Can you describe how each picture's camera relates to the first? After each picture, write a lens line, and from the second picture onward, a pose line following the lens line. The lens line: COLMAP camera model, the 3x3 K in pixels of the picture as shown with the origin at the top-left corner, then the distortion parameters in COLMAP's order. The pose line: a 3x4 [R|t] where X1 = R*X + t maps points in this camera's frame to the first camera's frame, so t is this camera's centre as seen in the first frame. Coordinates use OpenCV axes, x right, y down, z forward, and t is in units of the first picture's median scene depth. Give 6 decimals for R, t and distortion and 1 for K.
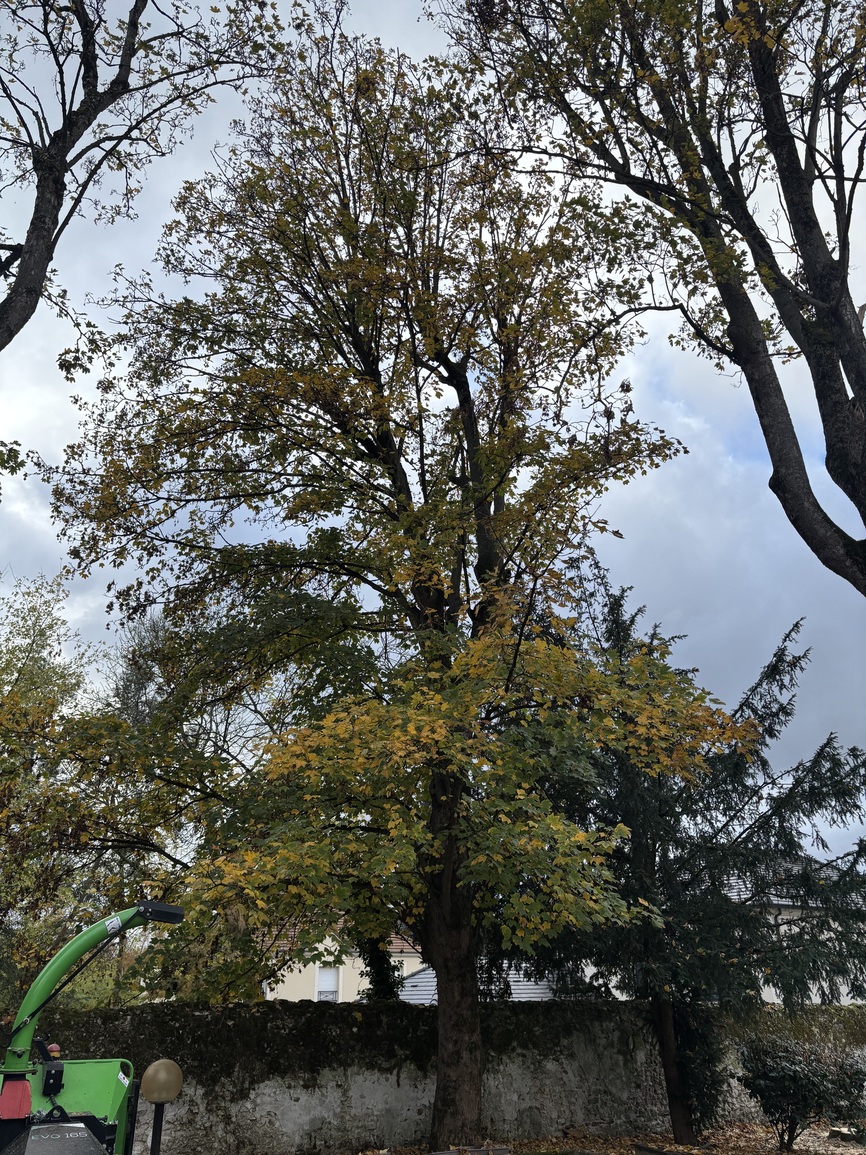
lens RADIAL K [[878.3, 0, 433.0], [0, 878.3, 577.5], [0, 0, 1]] dist [0.068282, -0.077212]
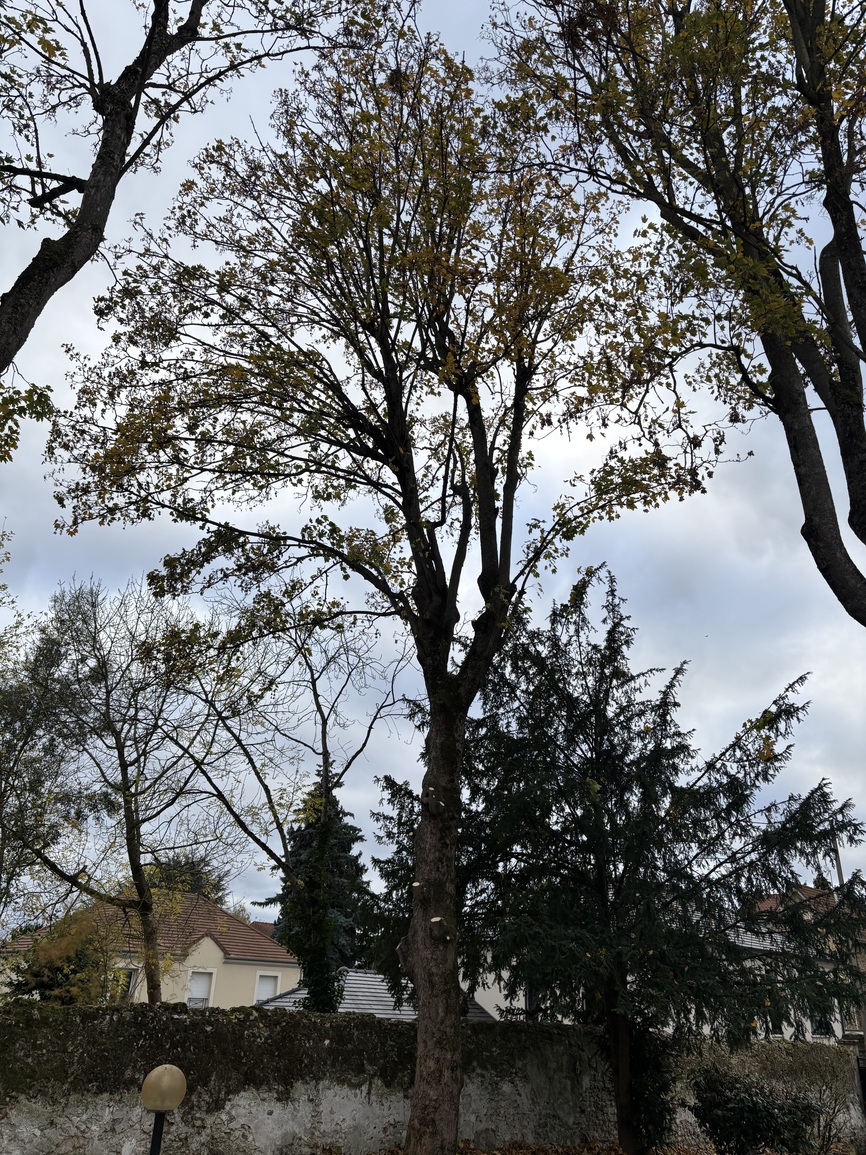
lens RADIAL K [[889.1, 0, 433.0], [0, 889.1, 577.5], [0, 0, 1]] dist [0.003492, -0.002027]
pose [[0.984474, 0.116825, 0.131008, -0.157973], [-0.114818, 0.993125, -0.022791, 0.019327], [-0.132769, 0.007395, 0.991119, 0.029922]]
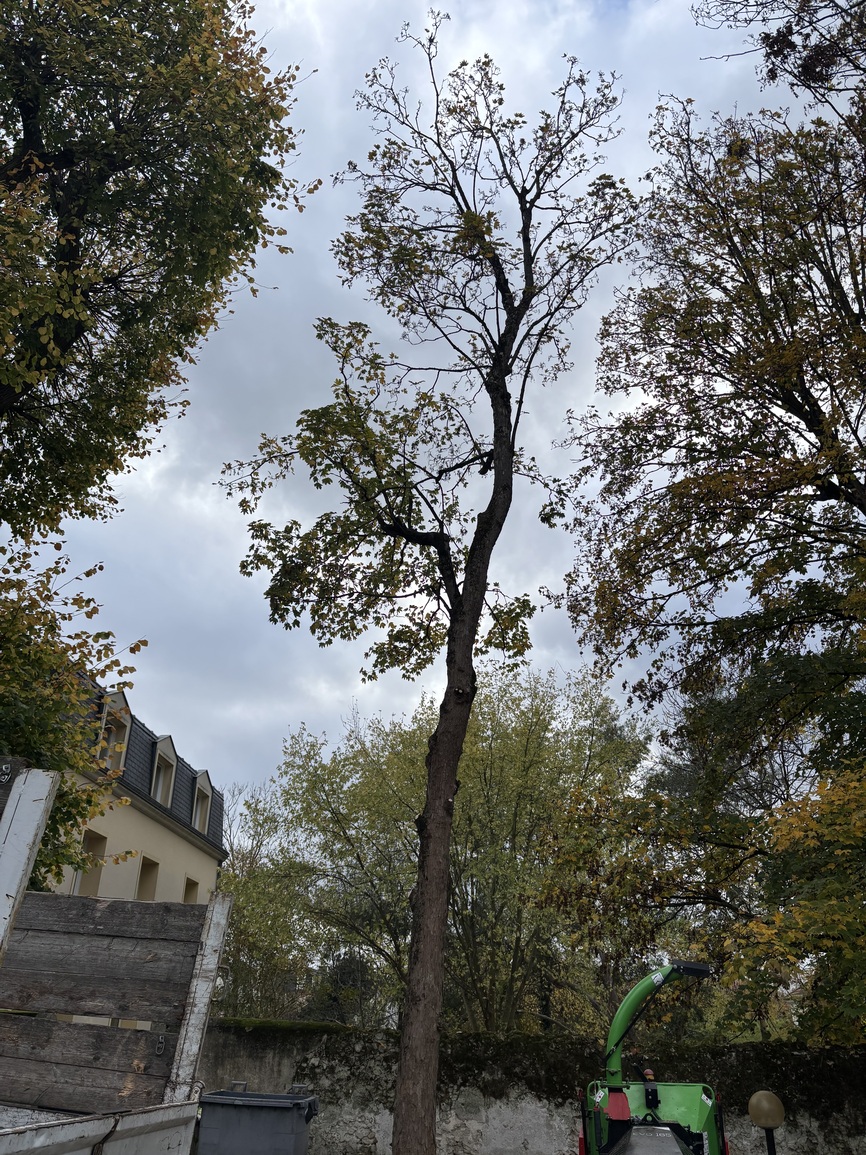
lens RADIAL K [[874.7, 0, 418.8], [0, 874.7, 579.2], [0, 0, 1]] dist [-0.010056, -0.010222]
pose [[0.788357, -0.259982, -0.557586, 0.107661], [0.235189, 0.964840, -0.117342, -0.054138], [0.568488, -0.038630, 0.821784, -0.114028]]
